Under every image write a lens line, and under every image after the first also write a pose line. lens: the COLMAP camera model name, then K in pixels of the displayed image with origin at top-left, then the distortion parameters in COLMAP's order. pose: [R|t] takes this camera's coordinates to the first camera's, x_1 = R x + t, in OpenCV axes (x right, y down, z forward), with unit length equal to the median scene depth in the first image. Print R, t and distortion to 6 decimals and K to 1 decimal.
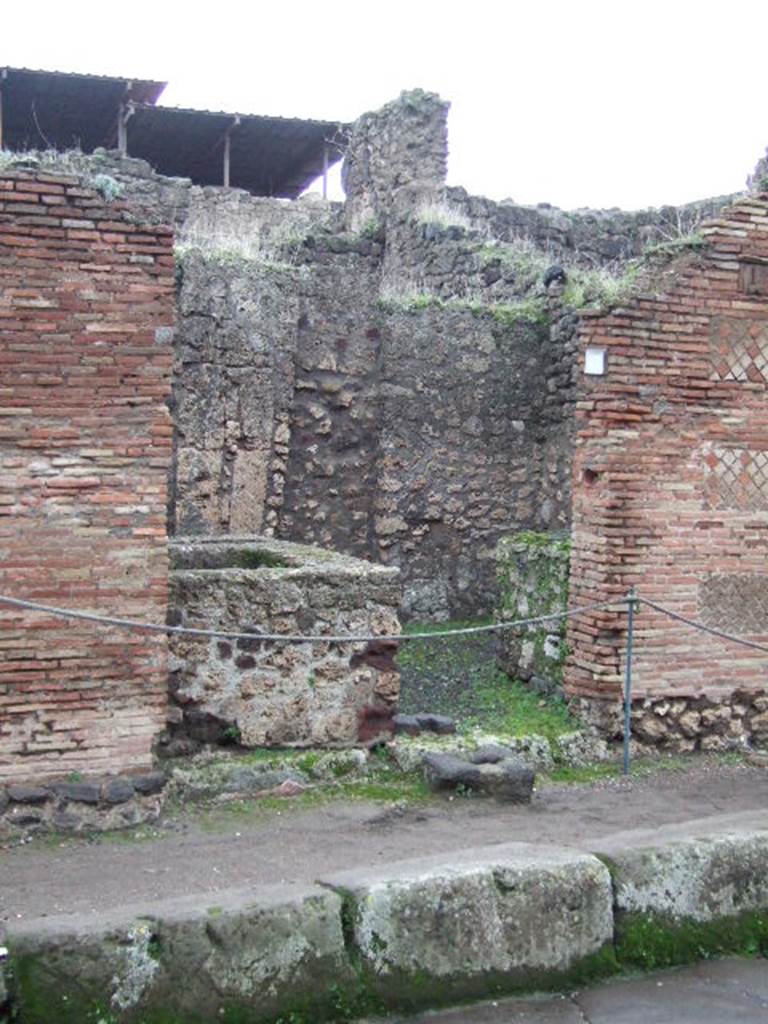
lens RADIAL K [[1424.7, 0, 365.8], [0, 1424.7, 497.3], [0, 0, 1]] dist [-0.060282, 0.000000]
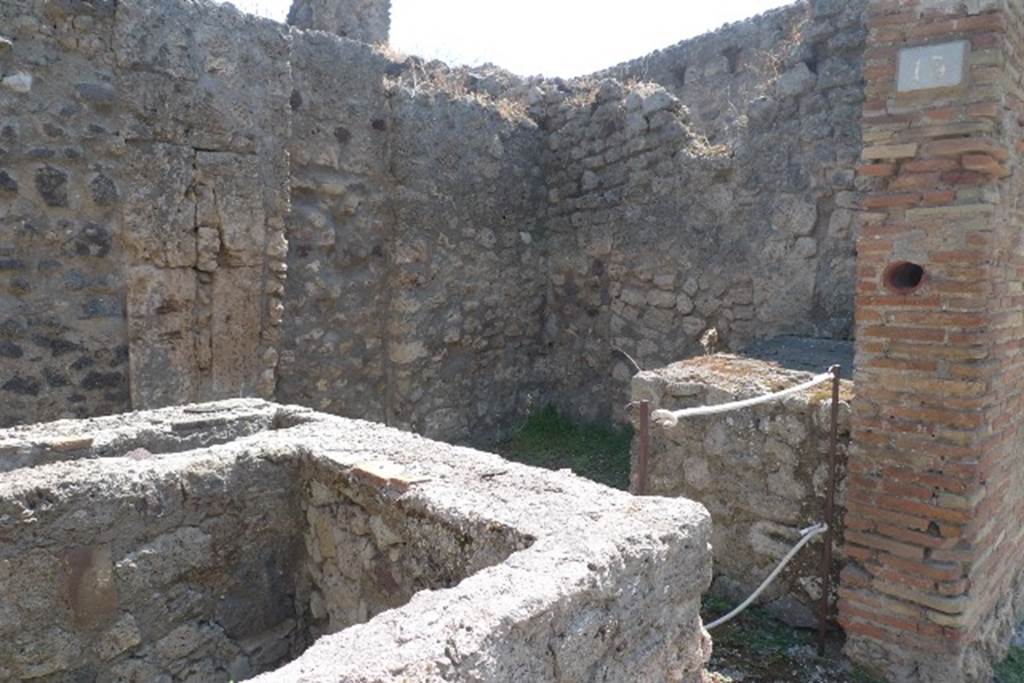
lens RADIAL K [[707.7, 0, 510.6], [0, 707.7, 338.7], [0, 0, 1]] dist [-0.032628, -0.000440]
pose [[0.942423, -0.061939, 0.328636, -0.087007], [0.047446, 0.997522, 0.051948, -0.010767], [-0.331039, -0.033364, 0.943027, 0.766834]]
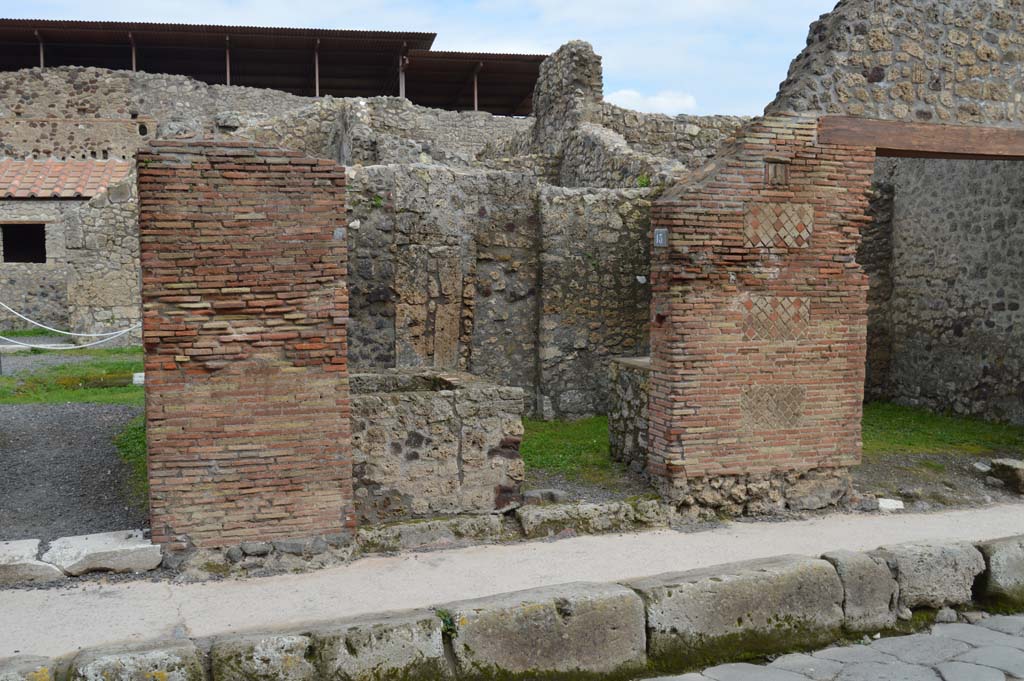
lens RADIAL K [[1014.6, 0, 512.9], [0, 1014.6, 332.7], [0, 0, 1]] dist [-0.056527, 0.000000]
pose [[0.994768, -0.026275, -0.098719, 0.108358], [0.027204, 0.999597, 0.008072, -0.013077], [0.098467, -0.010716, 0.995083, -0.014646]]
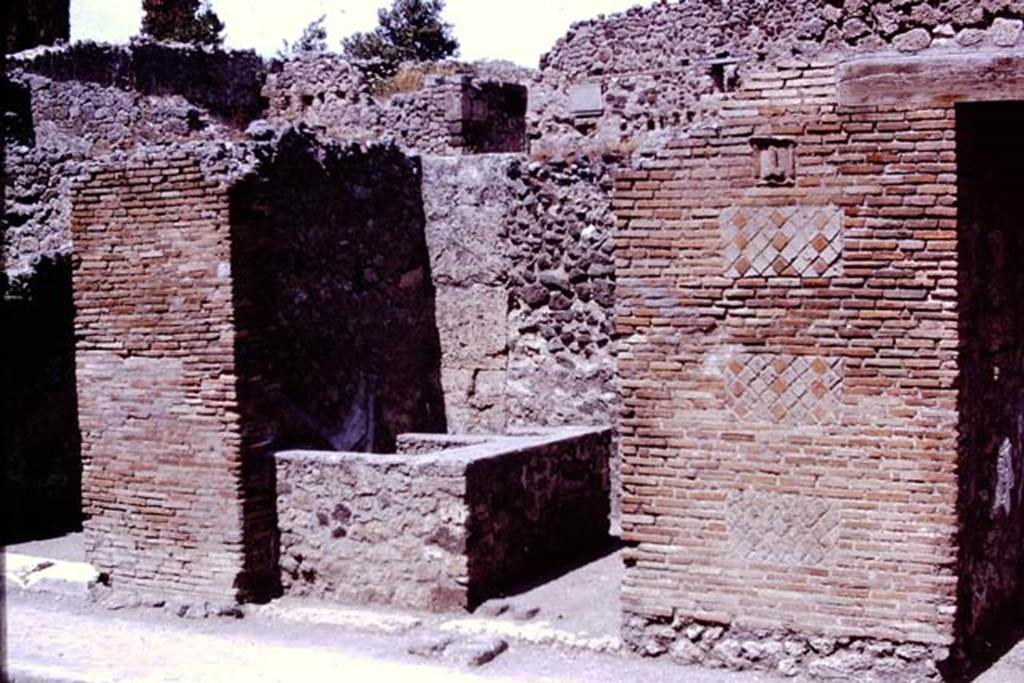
lens RADIAL K [[1651.4, 0, 513.3], [0, 1651.4, 344.0], [0, 0, 1]] dist [-0.241438, 0.000000]
pose [[0.577311, 0.004494, -0.816512, 0.999842], [-0.006972, 0.999976, 0.000574, -0.039098], [0.816495, 0.005361, 0.577328, 0.276463]]
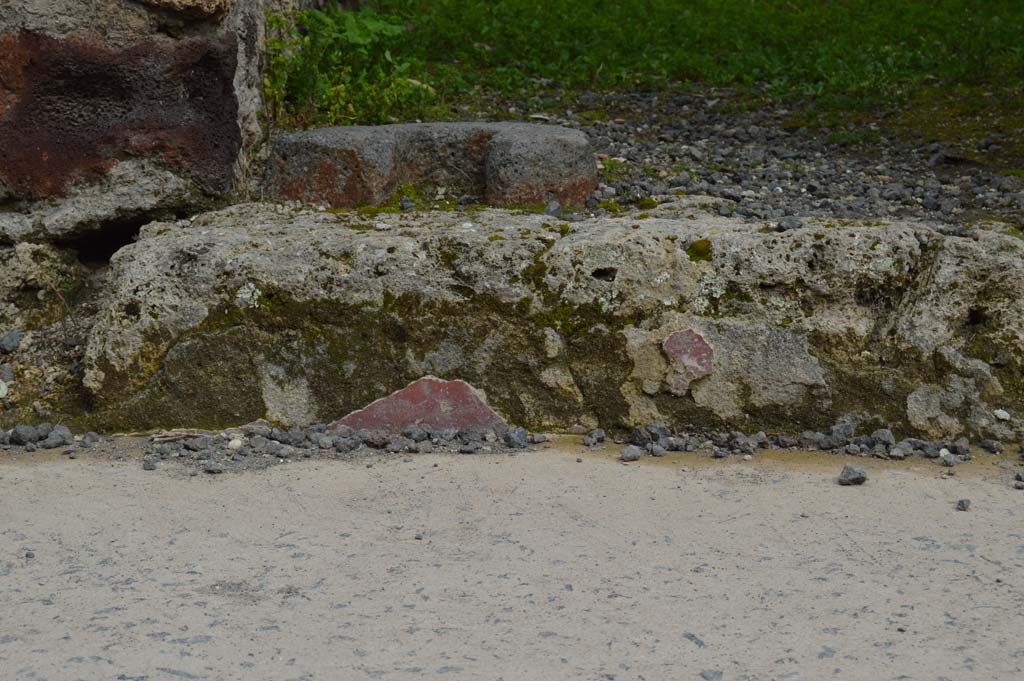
lens RADIAL K [[1979.7, 0, 512.1], [0, 1979.7, 340.6], [0, 0, 1]] dist [-0.026949, 0.000000]
pose [[0.884195, 0.057870, -0.463520, 0.173700], [0.008520, 0.990133, 0.139870, 0.139543], [0.467041, -0.127622, 0.874978, 0.721019]]
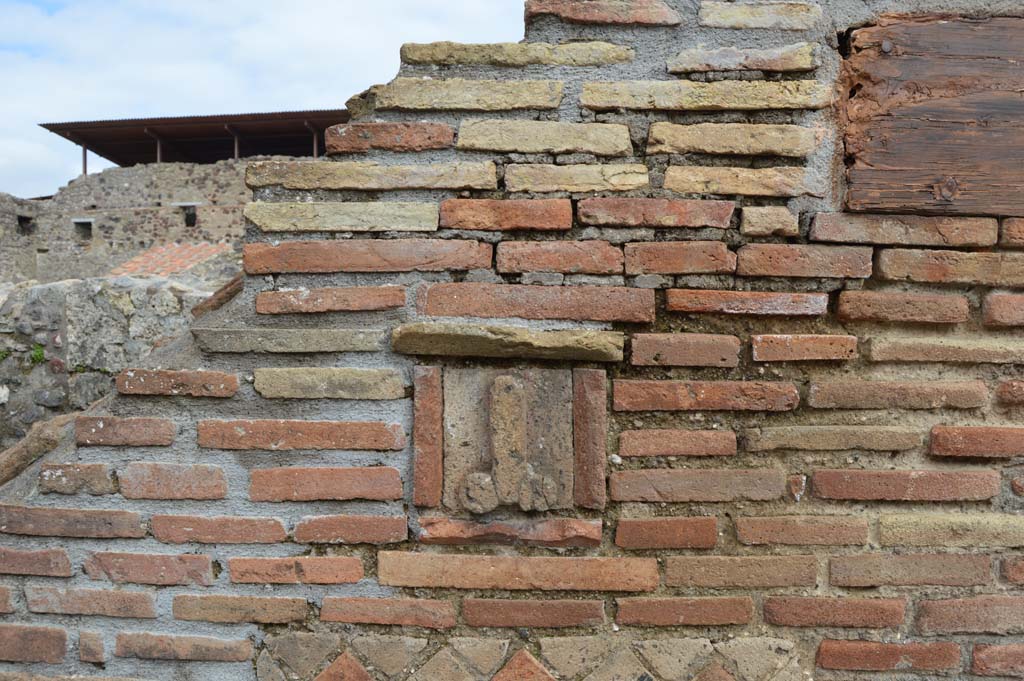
lens RADIAL K [[810.7, 0, 512.3], [0, 810.7, 342.4], [0, 0, 1]] dist [-0.093023, 0.028092]
pose [[0.906893, -0.012946, -0.421162, 0.318241], [0.002924, 0.999697, -0.024433, -0.162725], [0.421350, 0.020927, 0.906656, 0.885247]]
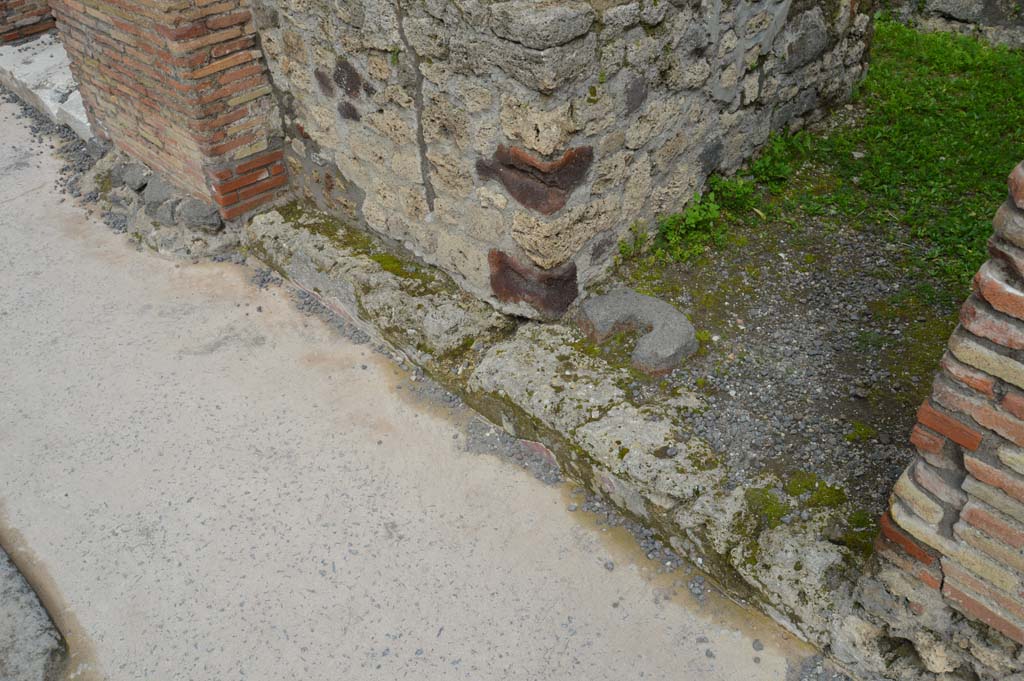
lens RADIAL K [[810.7, 0, 514.4], [0, 810.7, 339.7], [0, 0, 1]] dist [-0.093023, 0.028092]
pose [[0.317231, 0.553050, -0.770389, 0.249007], [-0.002336, 0.812802, 0.582536, -0.012045], [0.948345, -0.182999, 0.259138, 0.839827]]
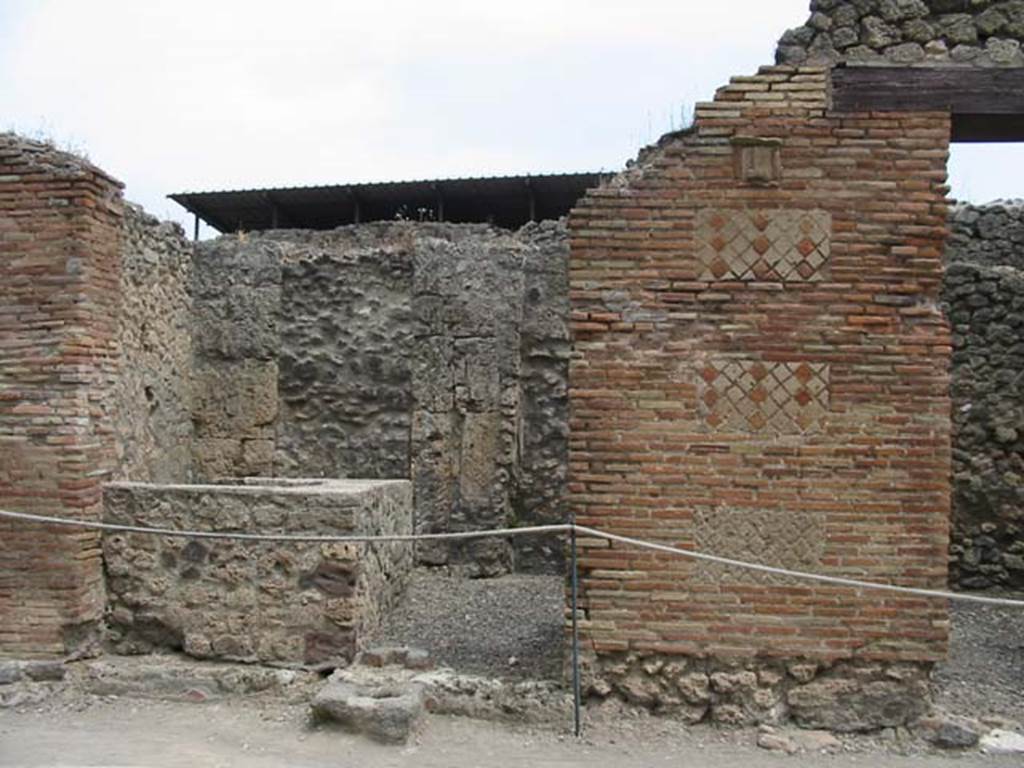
lens RADIAL K [[1060.8, 0, 503.1], [0, 1060.8, 380.9], [0, 0, 1]] dist [-0.124991, 0.000000]
pose [[0.854414, -0.050561, -0.517127, 0.458845], [-0.019550, 0.991421, -0.129234, 0.061673], [0.519225, 0.120529, 0.846096, 0.392360]]
